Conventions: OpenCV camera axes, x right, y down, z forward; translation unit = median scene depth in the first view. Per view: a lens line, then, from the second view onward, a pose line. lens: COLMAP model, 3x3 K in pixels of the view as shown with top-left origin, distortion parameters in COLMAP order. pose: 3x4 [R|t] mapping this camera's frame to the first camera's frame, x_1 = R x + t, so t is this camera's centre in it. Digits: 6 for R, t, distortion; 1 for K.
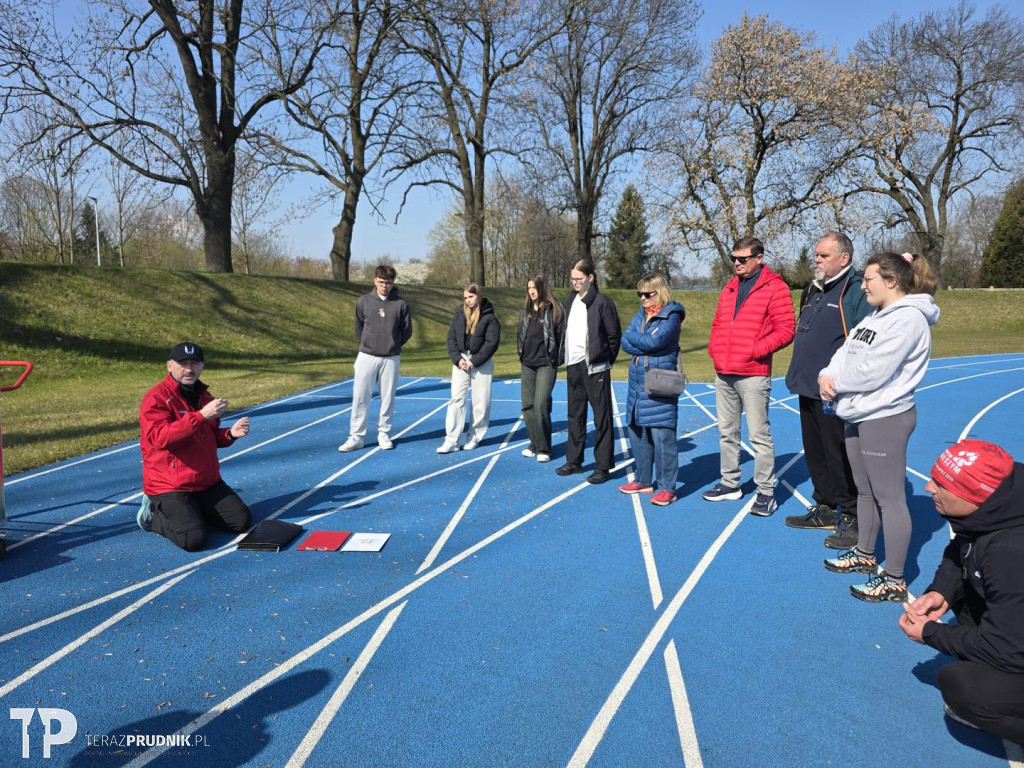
lens RADIAL K [[691.4, 0, 499.4], [0, 691.4, 368.6], [0, 0, 1]] dist [0.036131, -0.030595]
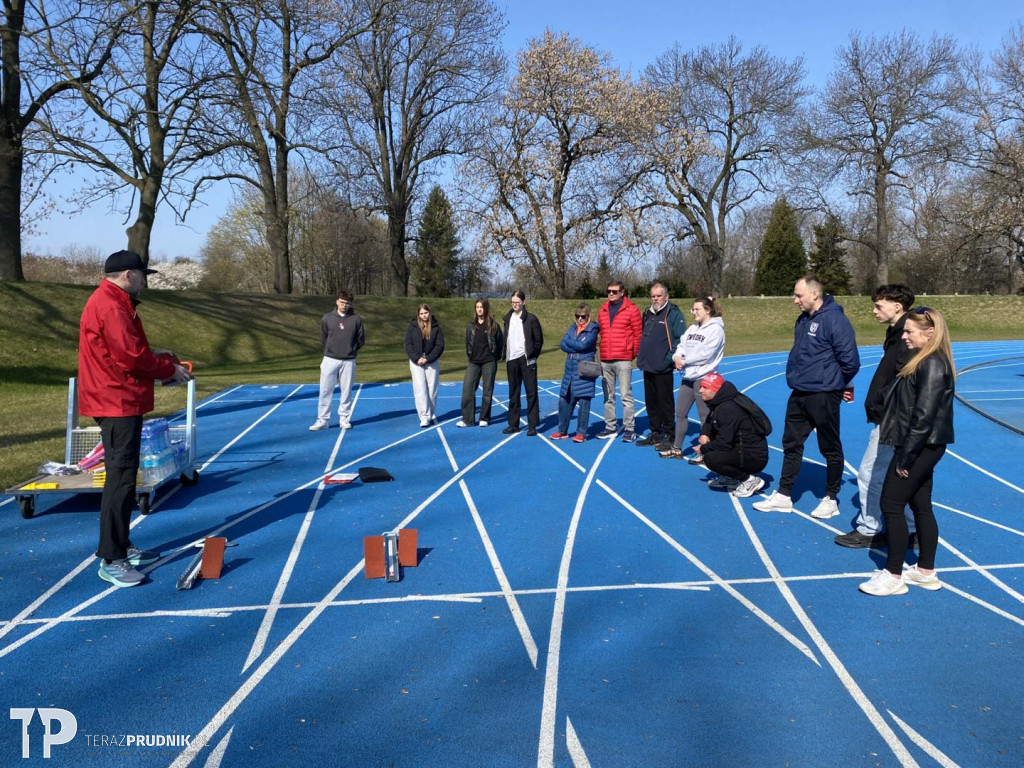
lens RADIAL K [[798.1, 0, 512.0], [0, 798.1, 384.0], [0, 0, 1]] dist [-0.000739, -0.010356]
pose [[0.954368, -0.029890, 0.297134, -0.062379], [0.029789, 0.999544, 0.004871, 0.005843], [-0.297144, 0.004202, 0.954823, -0.102034]]
